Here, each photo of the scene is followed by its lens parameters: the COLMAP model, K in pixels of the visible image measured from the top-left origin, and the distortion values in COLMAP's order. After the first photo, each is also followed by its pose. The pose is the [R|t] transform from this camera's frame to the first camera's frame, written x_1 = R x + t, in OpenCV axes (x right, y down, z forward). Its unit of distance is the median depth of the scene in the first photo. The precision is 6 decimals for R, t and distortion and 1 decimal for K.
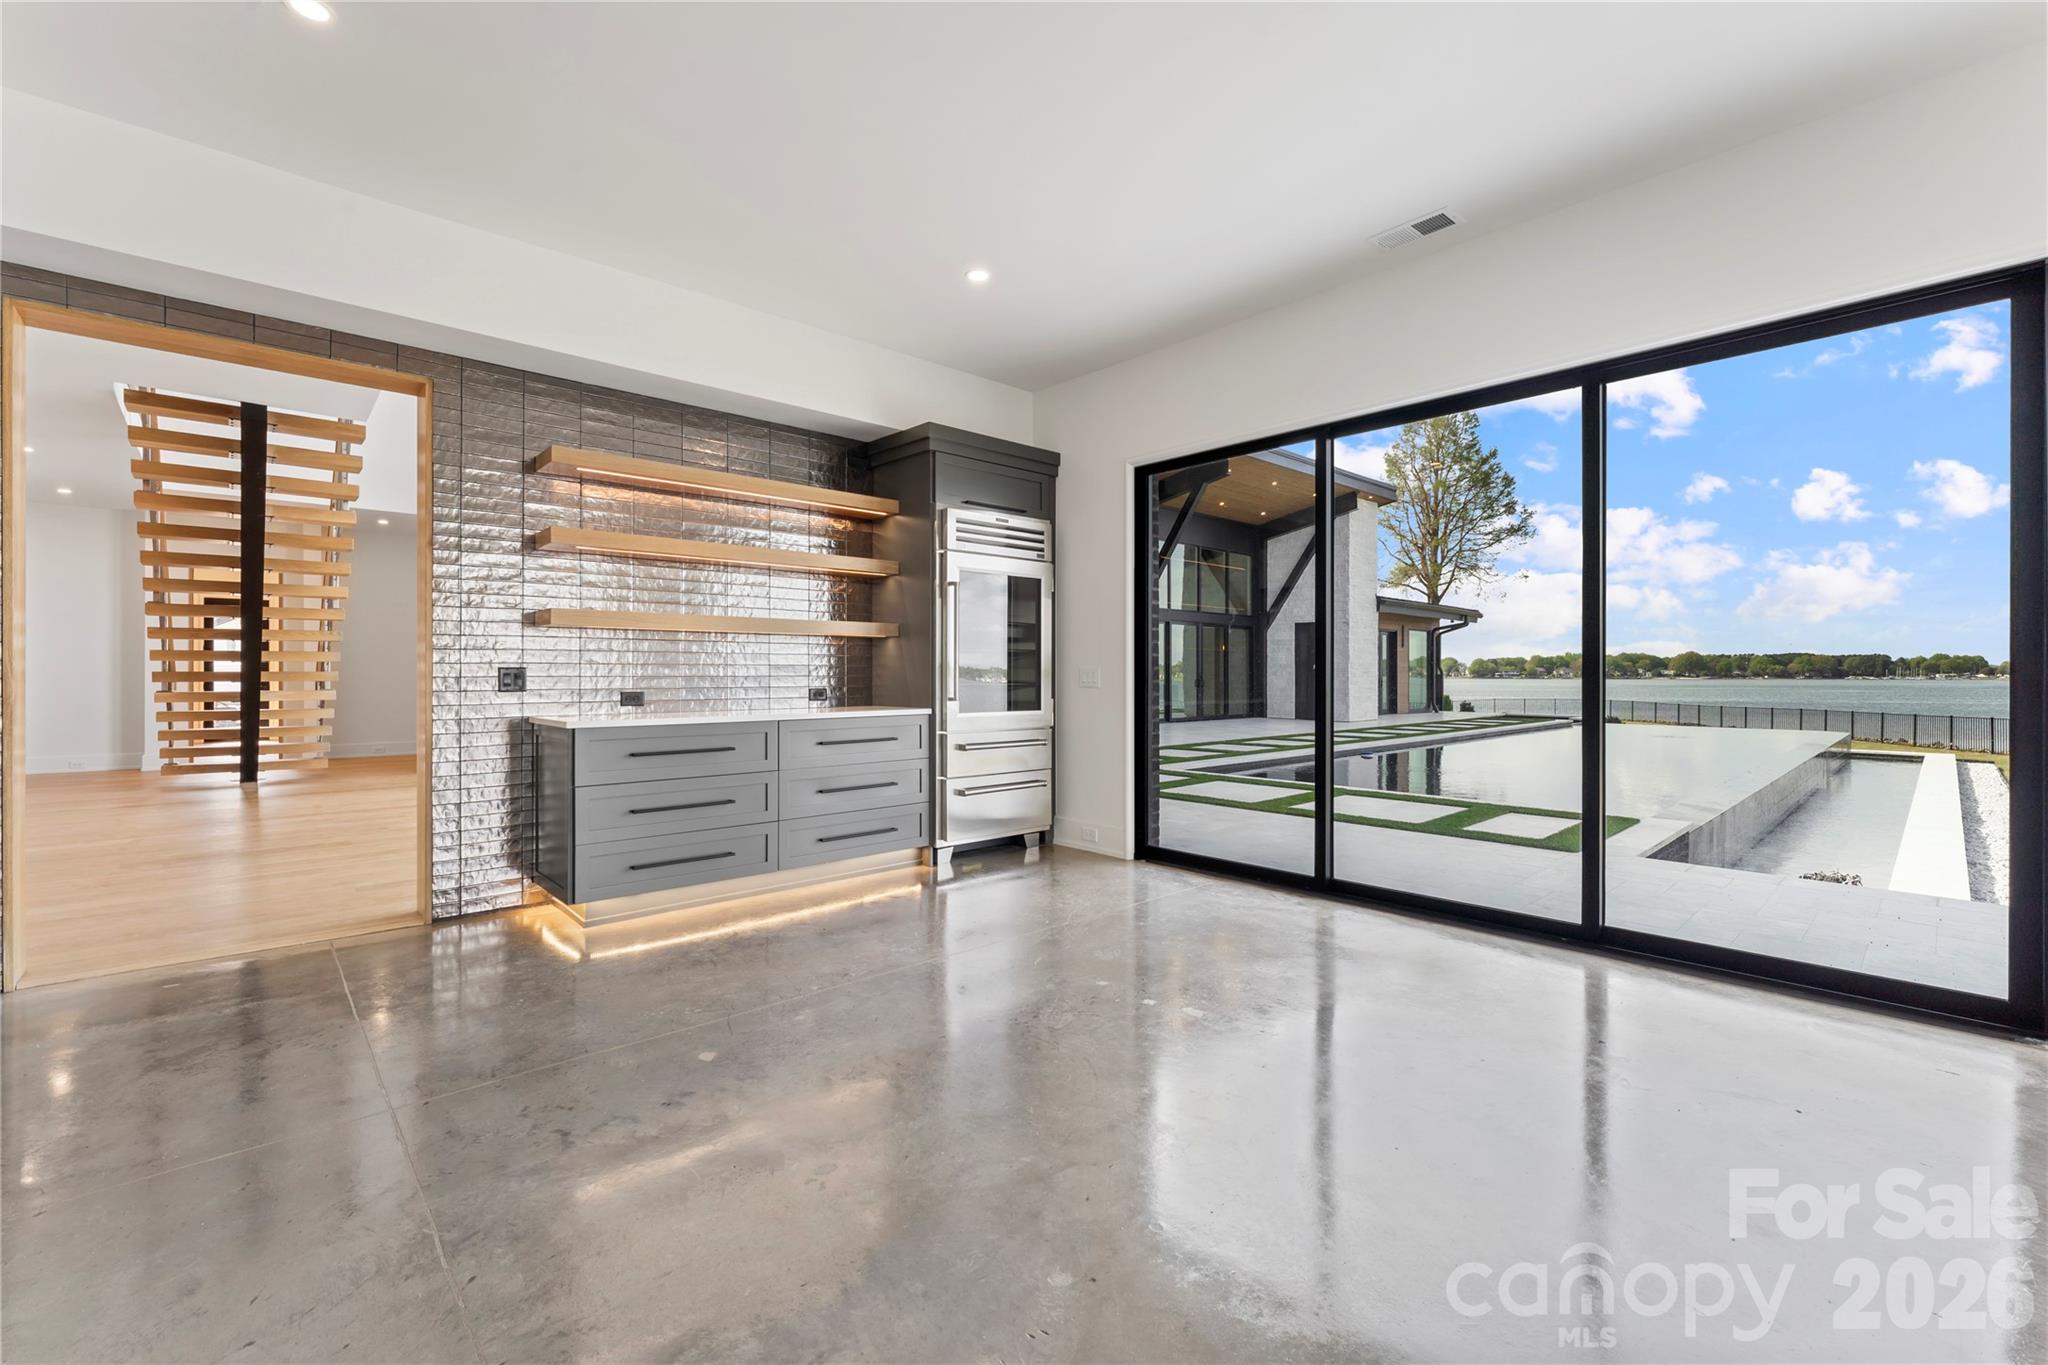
lens RADIAL K [[869.6, 0, 1029.7], [0, 869.6, 675.9], [0, 0, 1]] dist [0.000674, -0.000917]
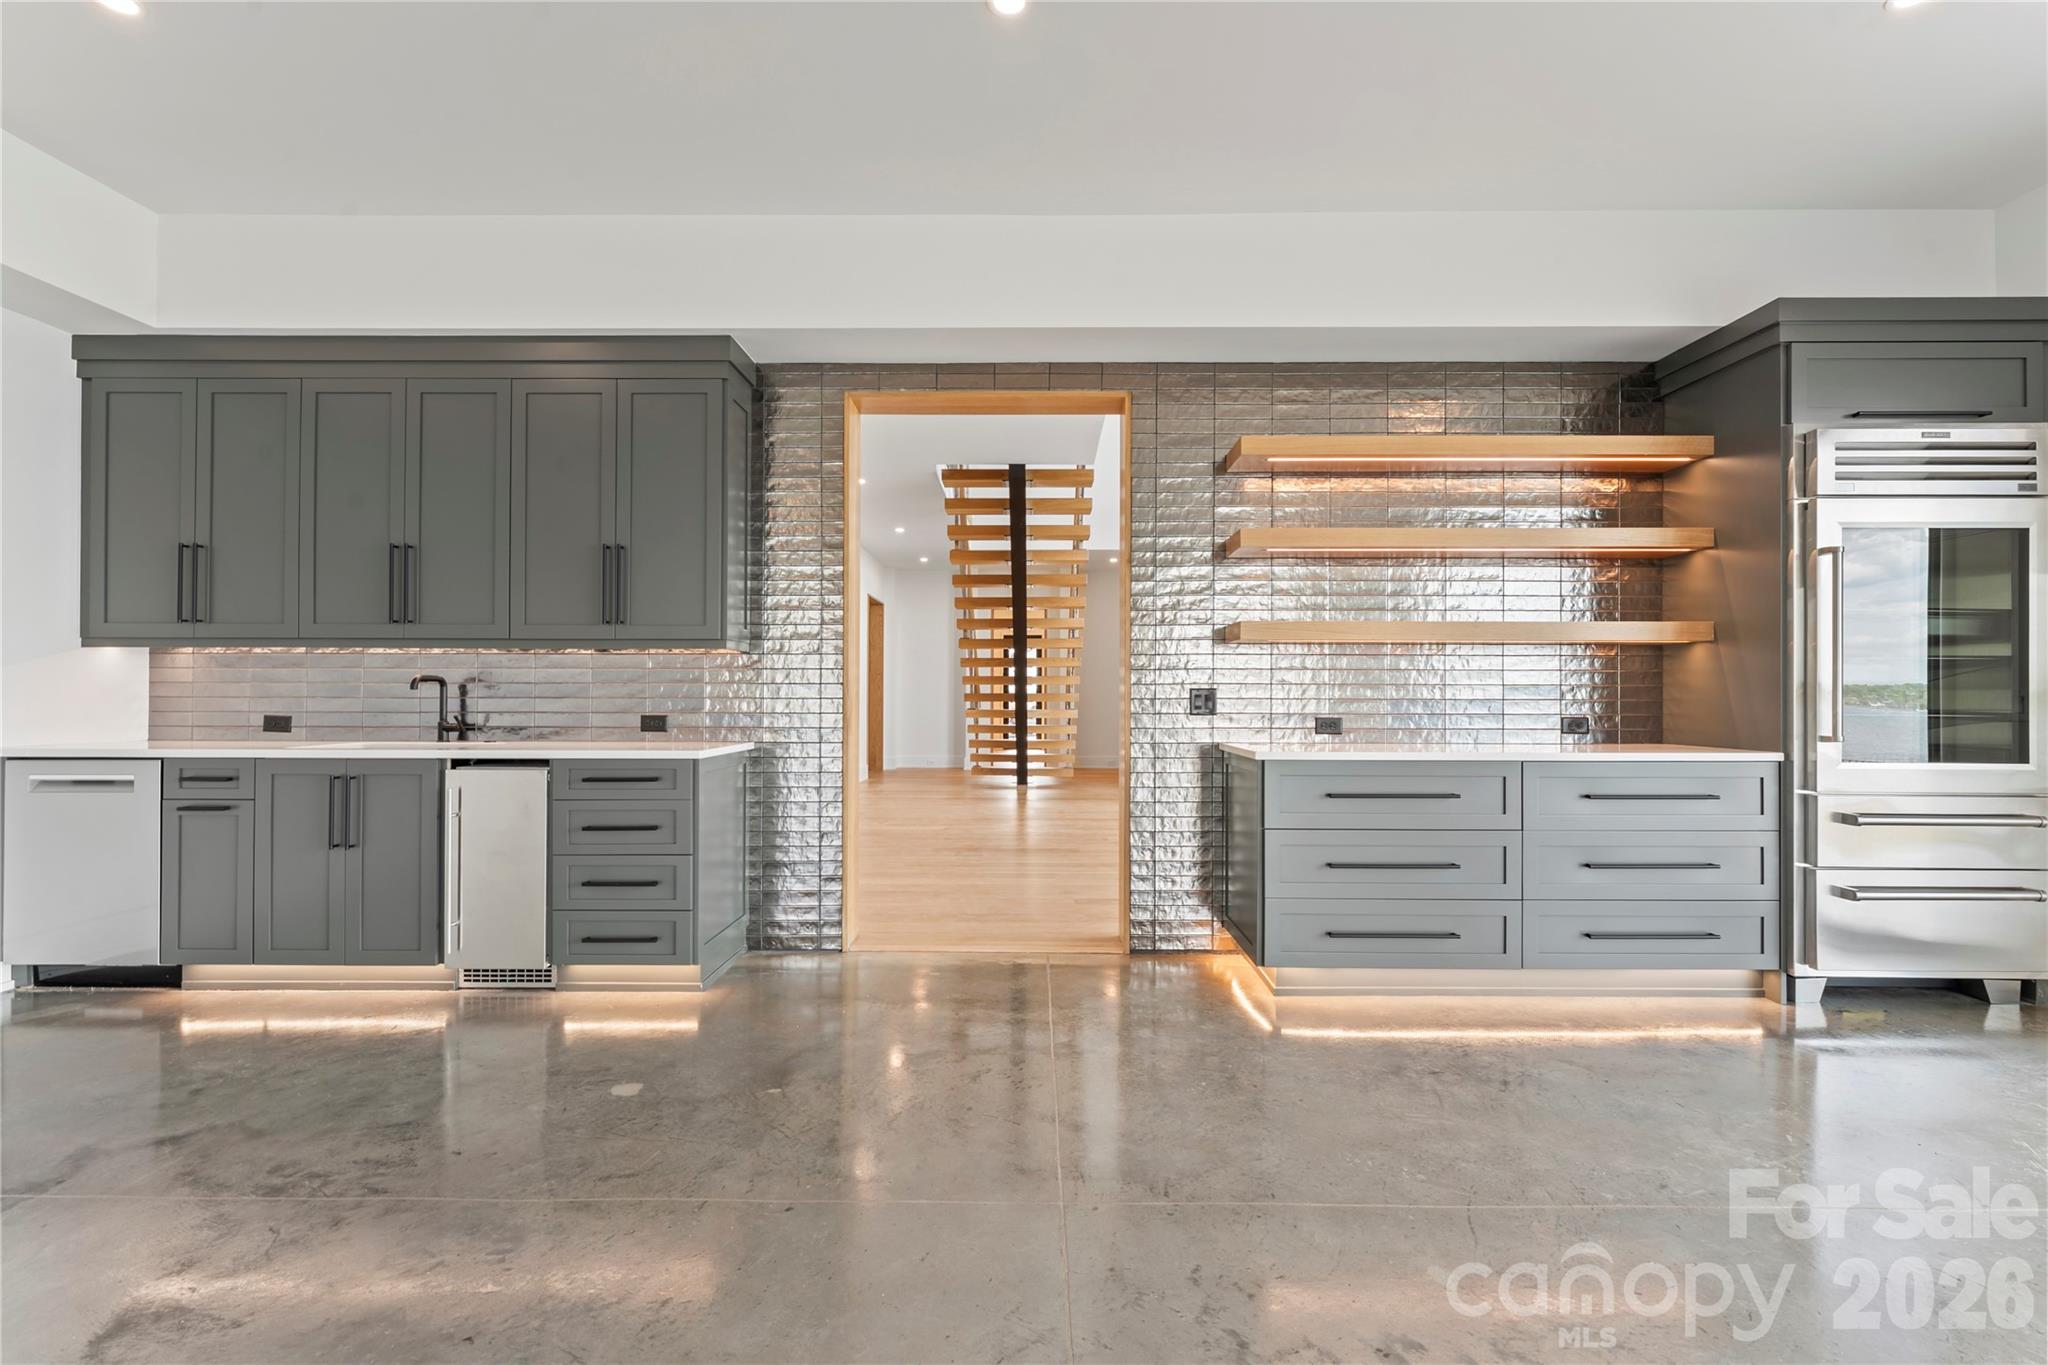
lens RADIAL K [[869.6, 0, 1043.1], [0, 869.6, 682.1], [0, 0, 1]] dist [0.000674, -0.000917]
pose [[0.736983, -0.007705, -0.675867, -0.083063], [-0.005267, 0.999839, -0.017142, 0.000056], [0.675891, 0.016194, 0.736824, 0.175139]]
